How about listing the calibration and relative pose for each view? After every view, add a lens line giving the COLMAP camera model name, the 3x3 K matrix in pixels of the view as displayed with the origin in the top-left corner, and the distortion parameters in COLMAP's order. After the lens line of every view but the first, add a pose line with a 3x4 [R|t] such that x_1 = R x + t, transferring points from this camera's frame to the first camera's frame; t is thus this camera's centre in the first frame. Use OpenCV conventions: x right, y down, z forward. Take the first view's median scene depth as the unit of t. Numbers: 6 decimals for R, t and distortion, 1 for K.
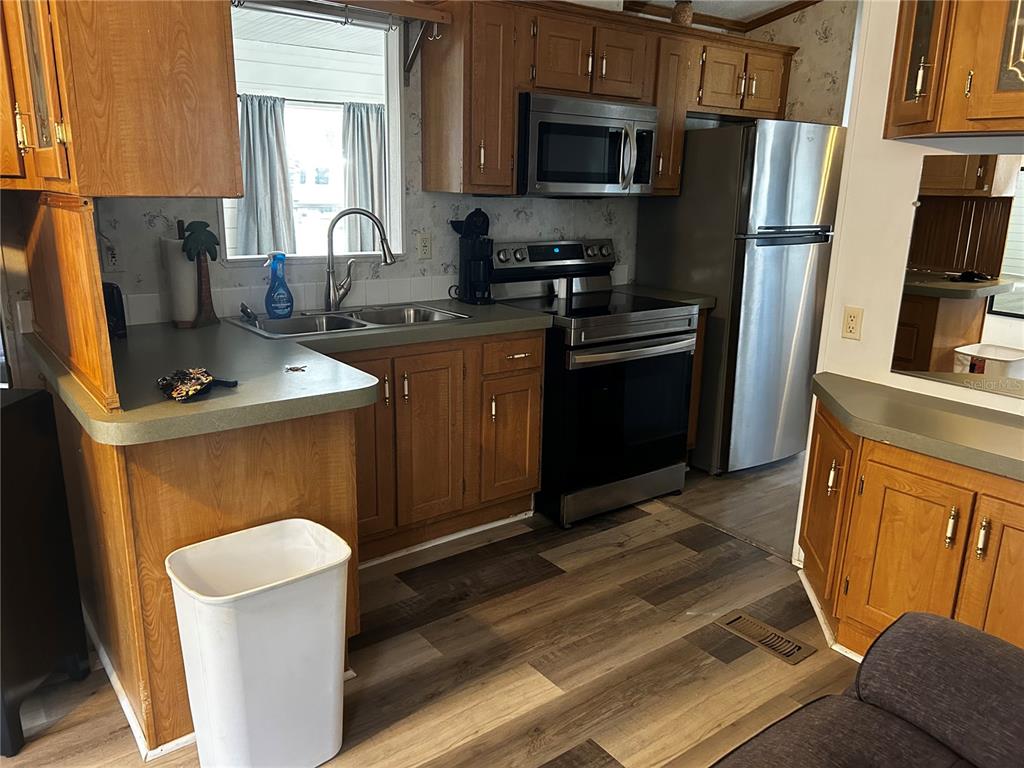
lens RADIAL K [[774.7, 0, 516.5], [0, 774.7, 384.1], [0, 0, 1]] dist [0.047584, -0.041959]
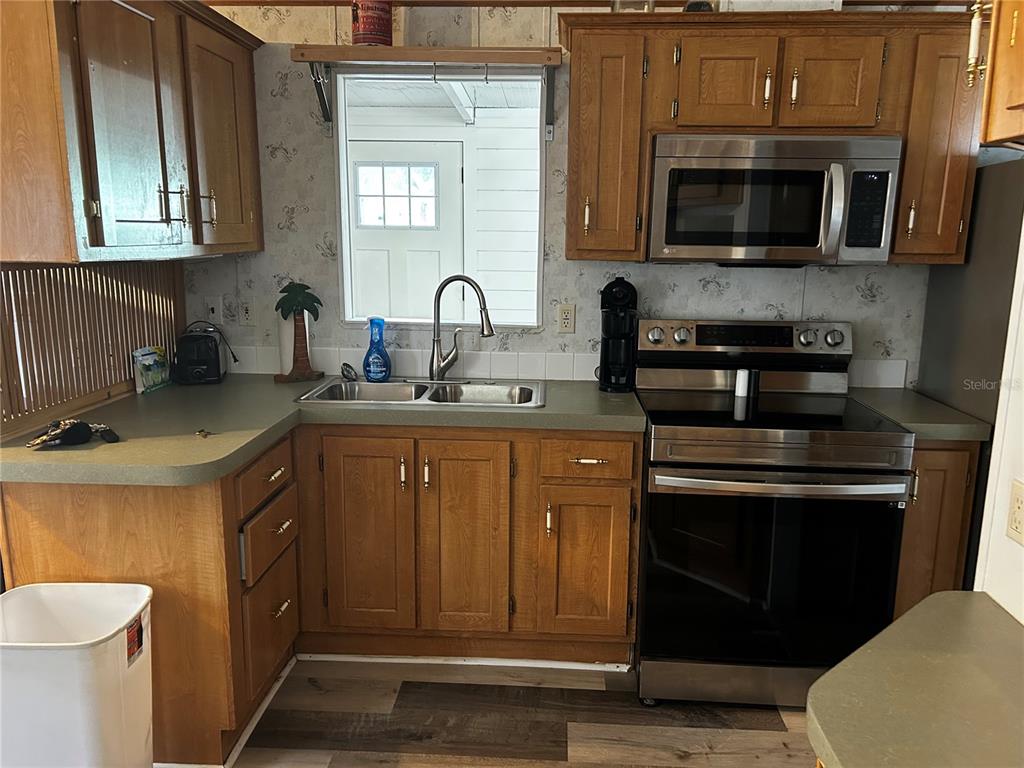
lens RADIAL K [[774.7, 0, 516.1], [0, 774.7, 383.3], [0, 0, 1]] dist [0.047584, -0.041959]
pose [[0.761831, 0.109844, -0.638395, 0.450539], [-0.158861, 0.987104, -0.019734, -0.089399], [0.627994, 0.116450, 0.769456, 0.341697]]
